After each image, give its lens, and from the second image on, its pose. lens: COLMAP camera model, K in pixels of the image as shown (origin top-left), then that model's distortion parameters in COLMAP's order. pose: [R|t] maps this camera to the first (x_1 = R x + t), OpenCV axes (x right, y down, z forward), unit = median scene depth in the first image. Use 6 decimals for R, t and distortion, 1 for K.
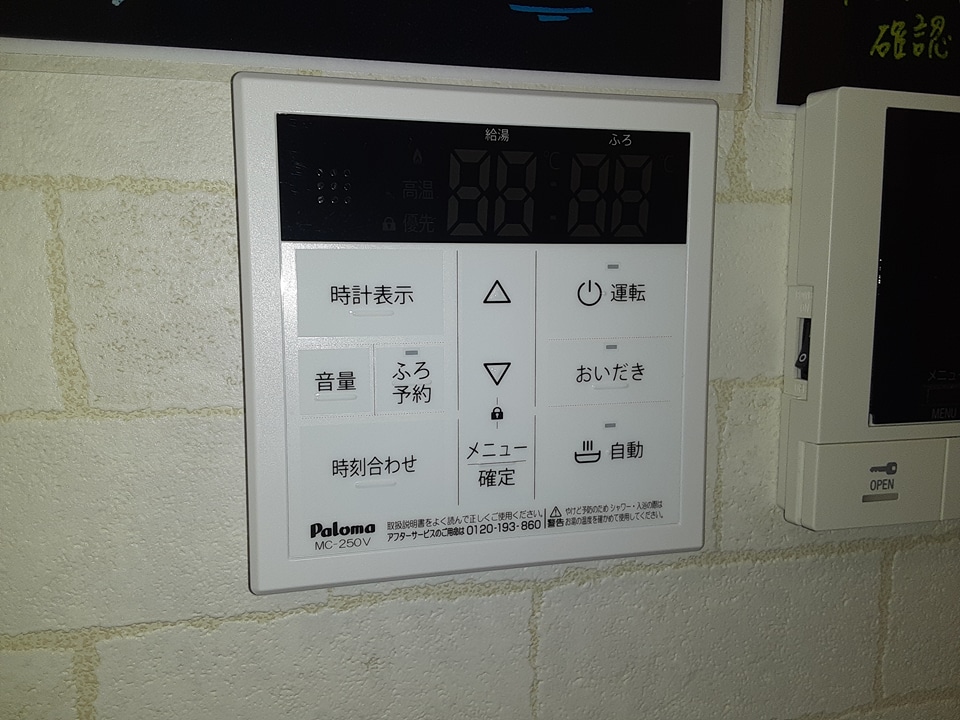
lens RADIAL K [[783.1, 0, 476.2], [0, 783.1, 353.8], [0, 0, 1]] dist [0.079360, -0.078385]
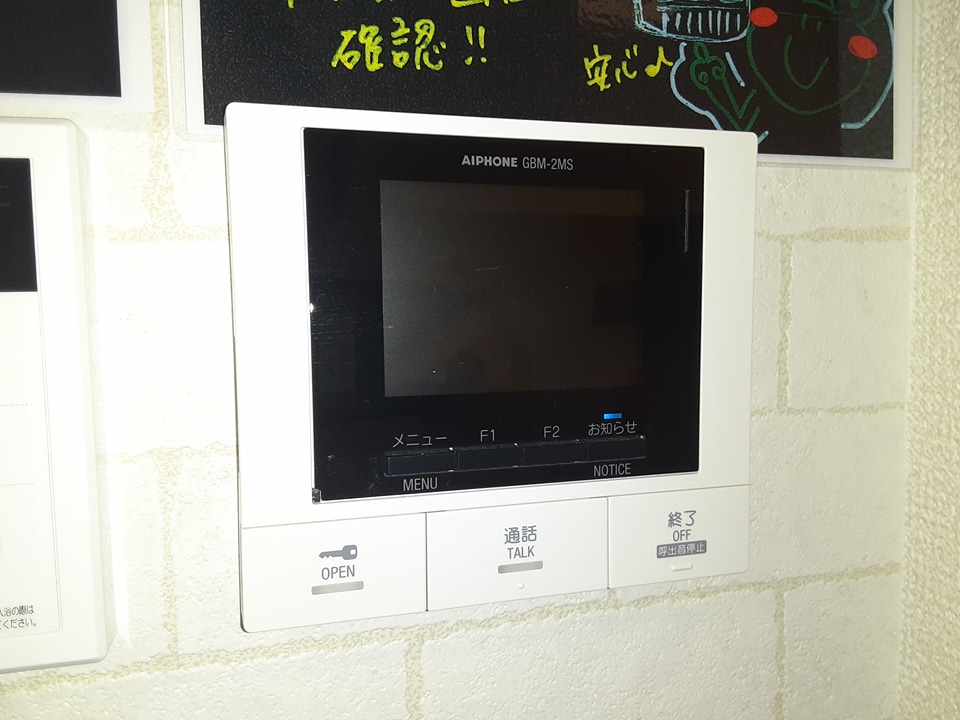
lens RADIAL K [[783.1, 0, 482.8], [0, 783.1, 368.4], [0, 0, 1]] dist [0.079360, -0.078385]
pose [[0.999775, -0.018620, -0.010164, 0.650928], [0.018445, 0.999685, -0.017033, -0.033093], [0.010478, 0.016842, 0.999803, 0.157271]]
